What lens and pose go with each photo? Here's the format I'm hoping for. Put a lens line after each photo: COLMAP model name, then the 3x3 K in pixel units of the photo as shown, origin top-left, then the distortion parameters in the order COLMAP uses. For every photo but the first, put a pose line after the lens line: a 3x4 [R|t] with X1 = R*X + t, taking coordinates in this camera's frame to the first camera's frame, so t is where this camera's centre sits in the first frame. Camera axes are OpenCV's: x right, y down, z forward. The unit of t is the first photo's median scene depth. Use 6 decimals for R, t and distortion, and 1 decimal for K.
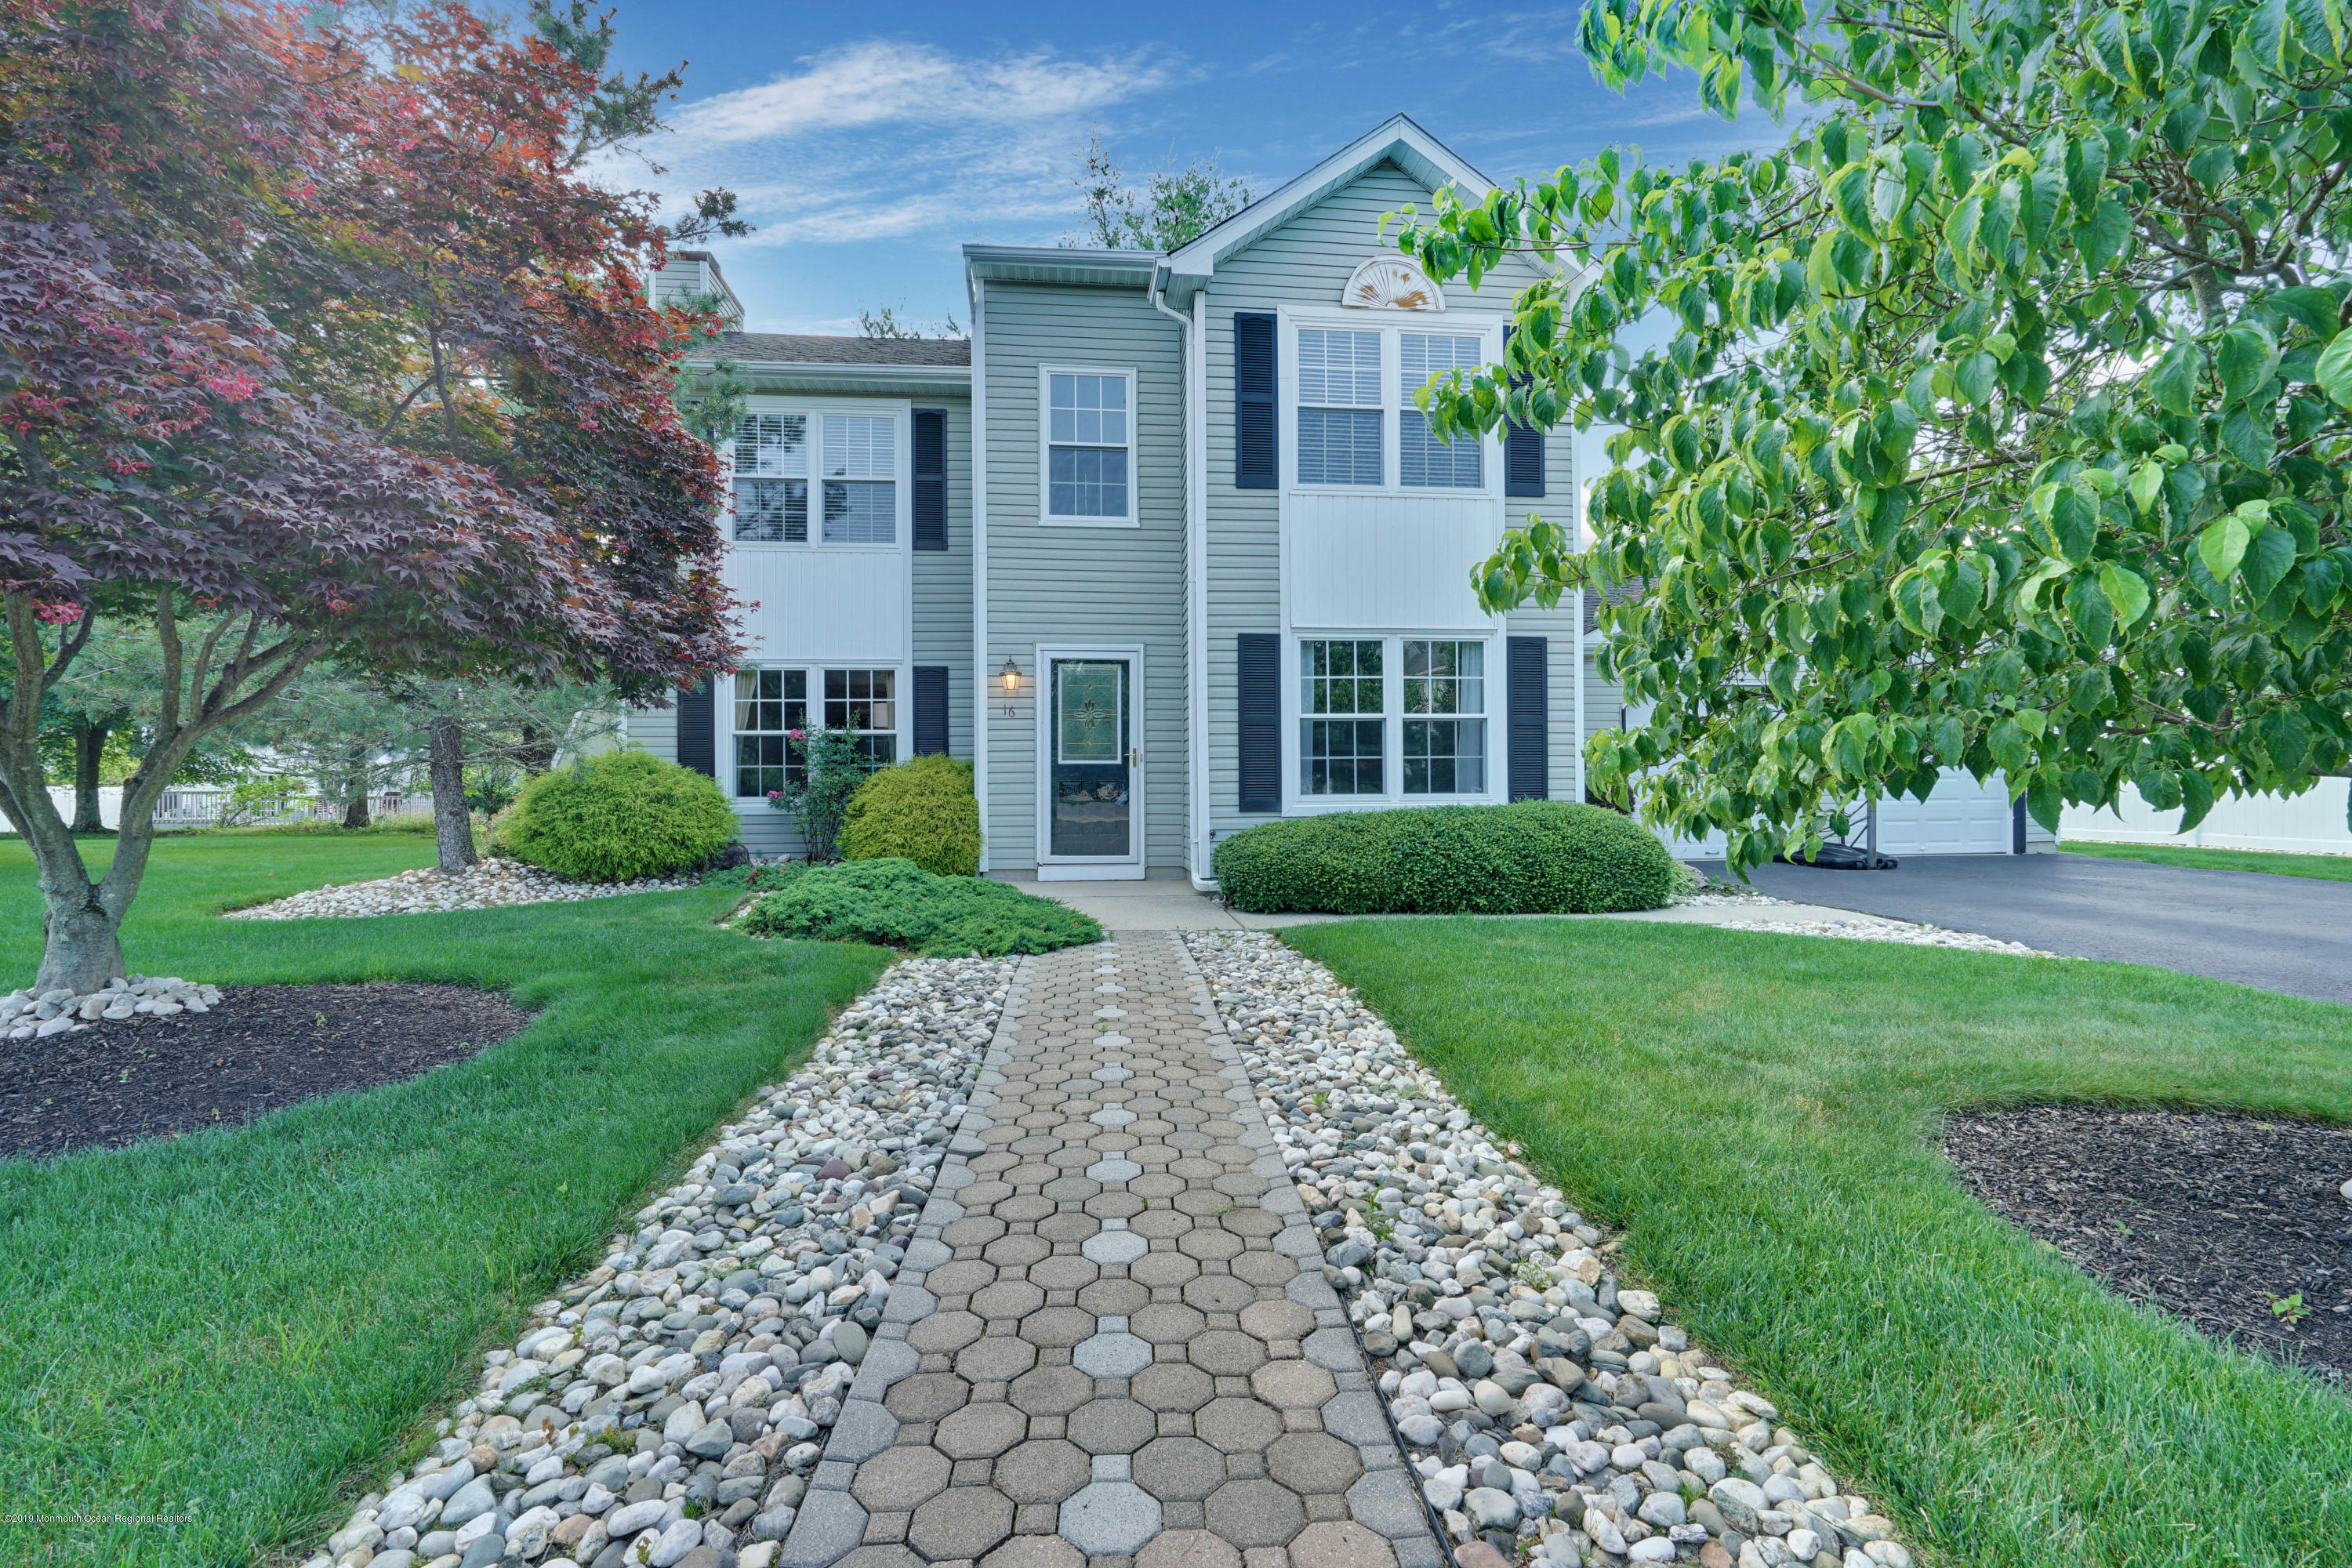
lens RADIAL K [[1055.6, 0, 1170.2], [0, 1055.6, 783.2], [0, 0, 1]] dist [-0.004128, 0.001618]
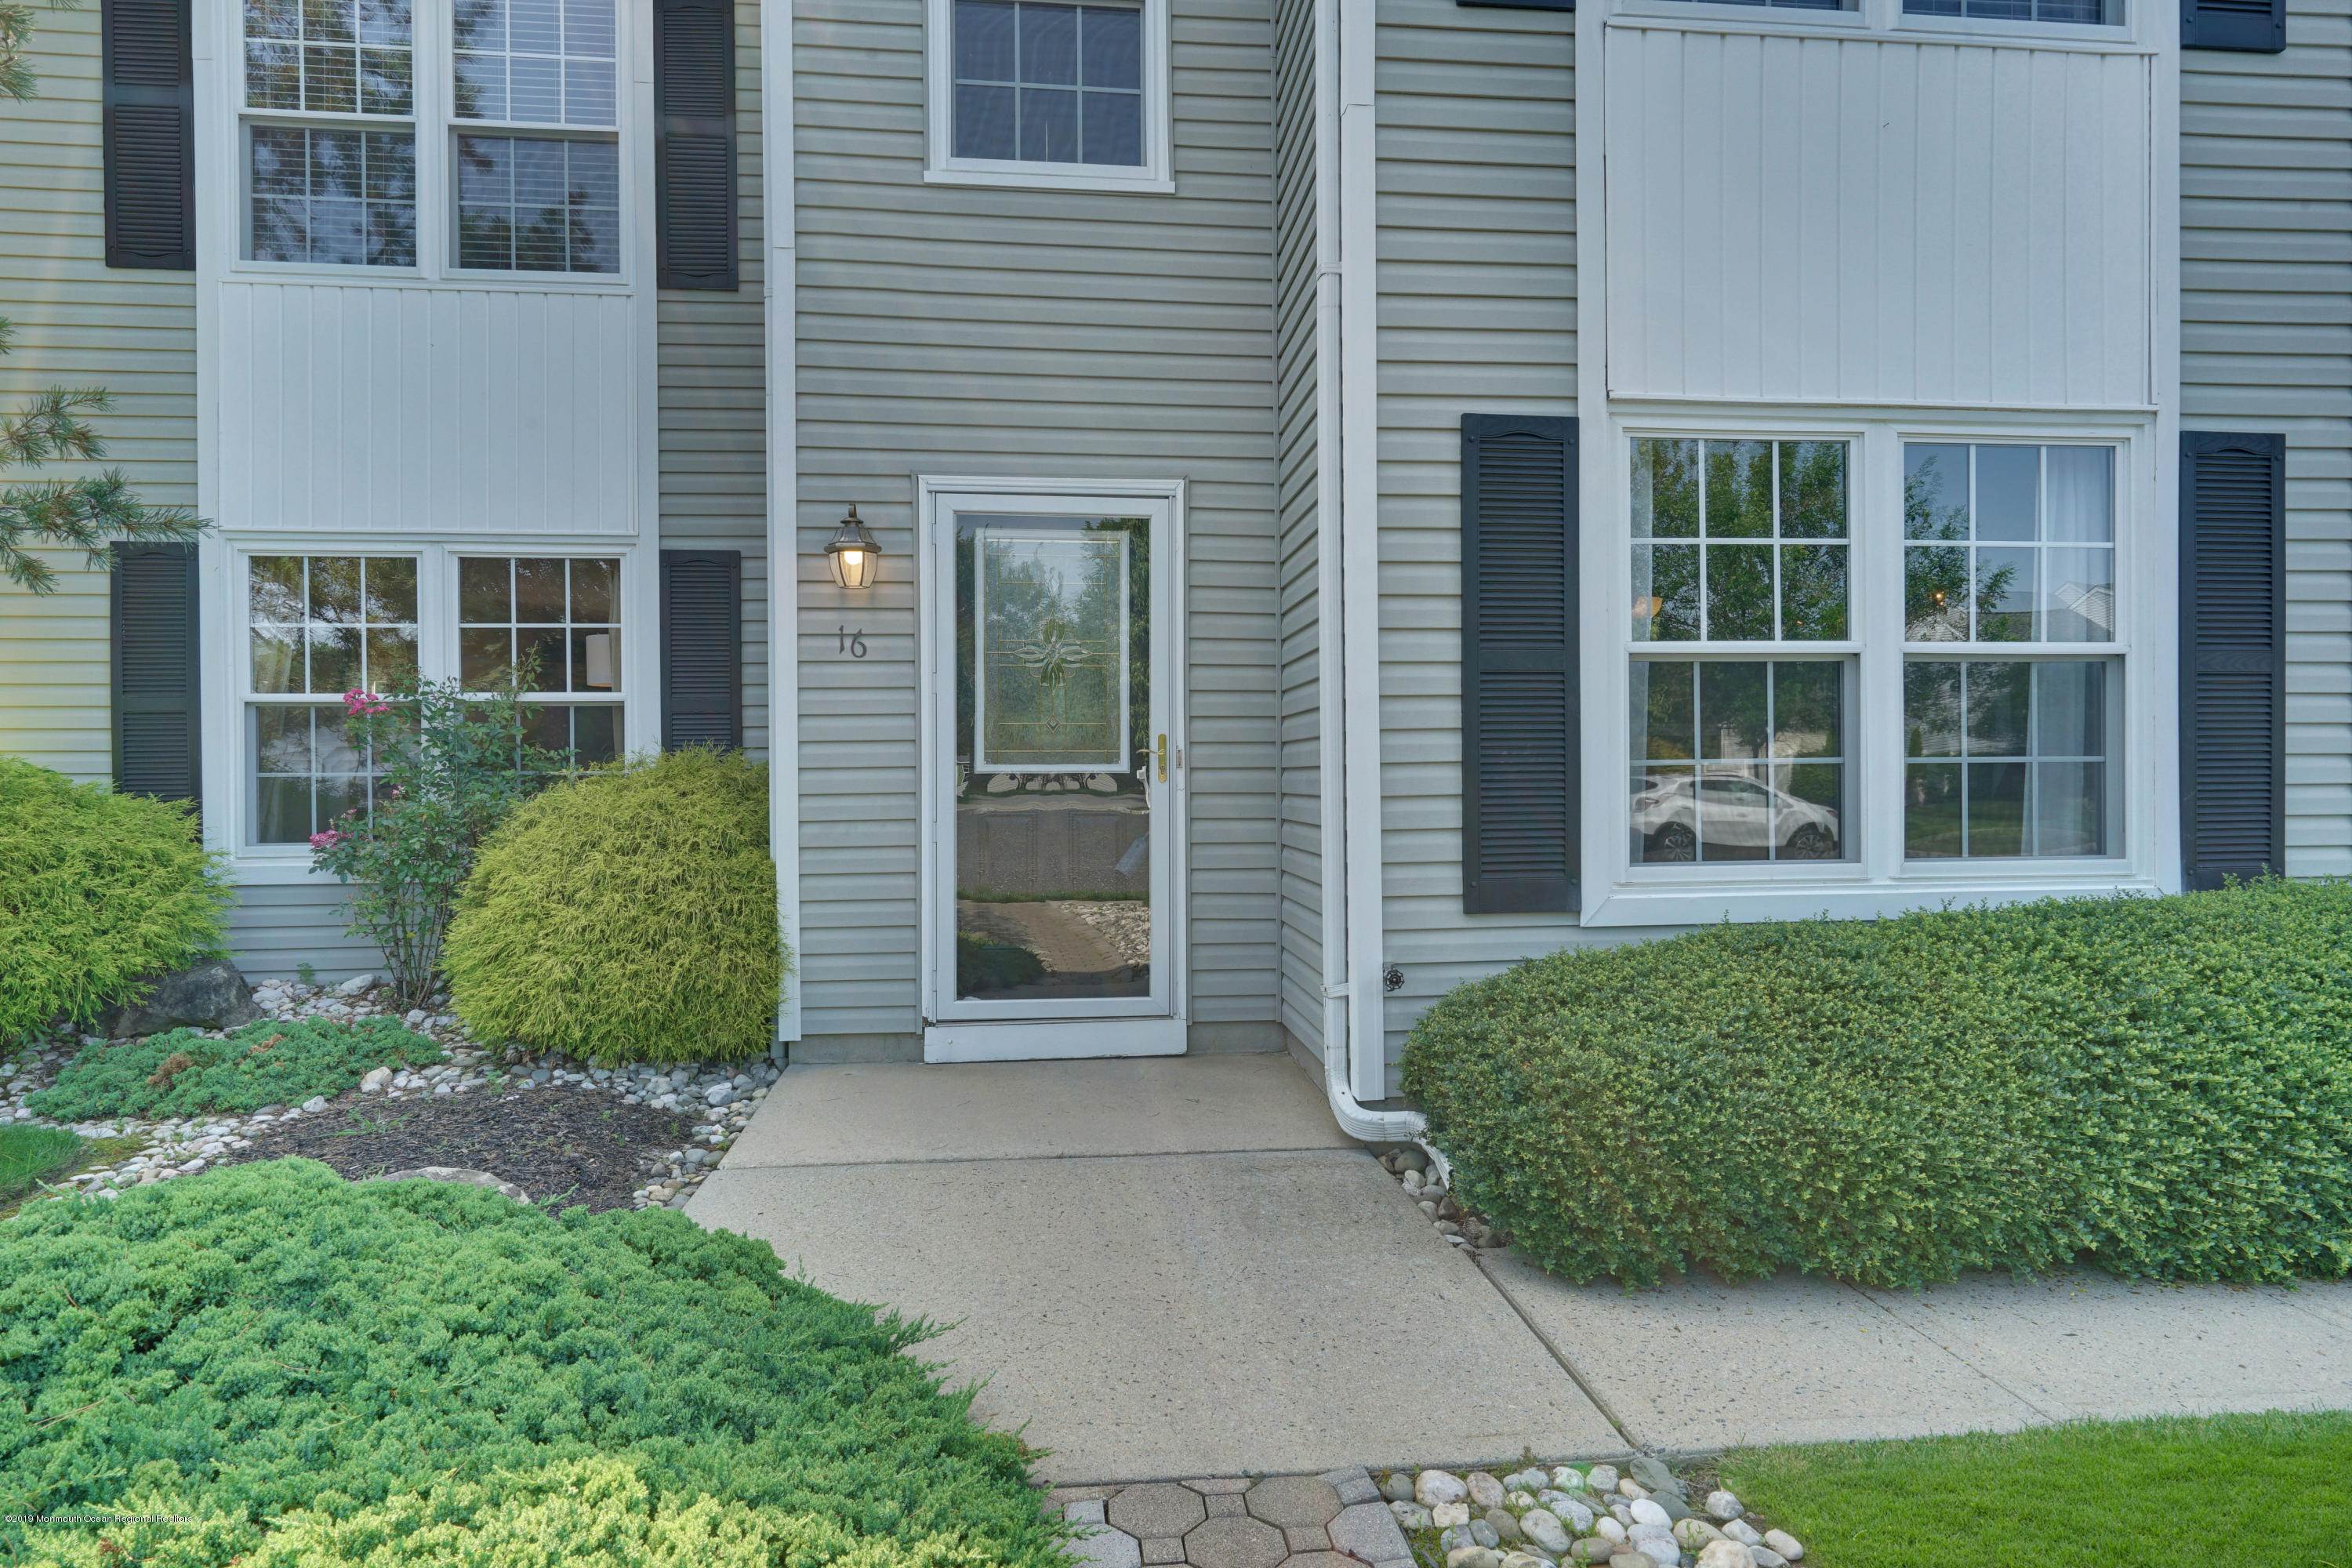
lens RADIAL K [[1161.0, 0, 1186.0], [0, 1161.0, 777.5], [0, 0, 1]] dist [0.003762, 0.000546]
pose [[0.999813, -0.000454, 0.019339, -0.034040], [0.000231, 0.999933, 0.011549, -0.021949], [-0.019343, -0.011542, 0.999746, 0.558705]]
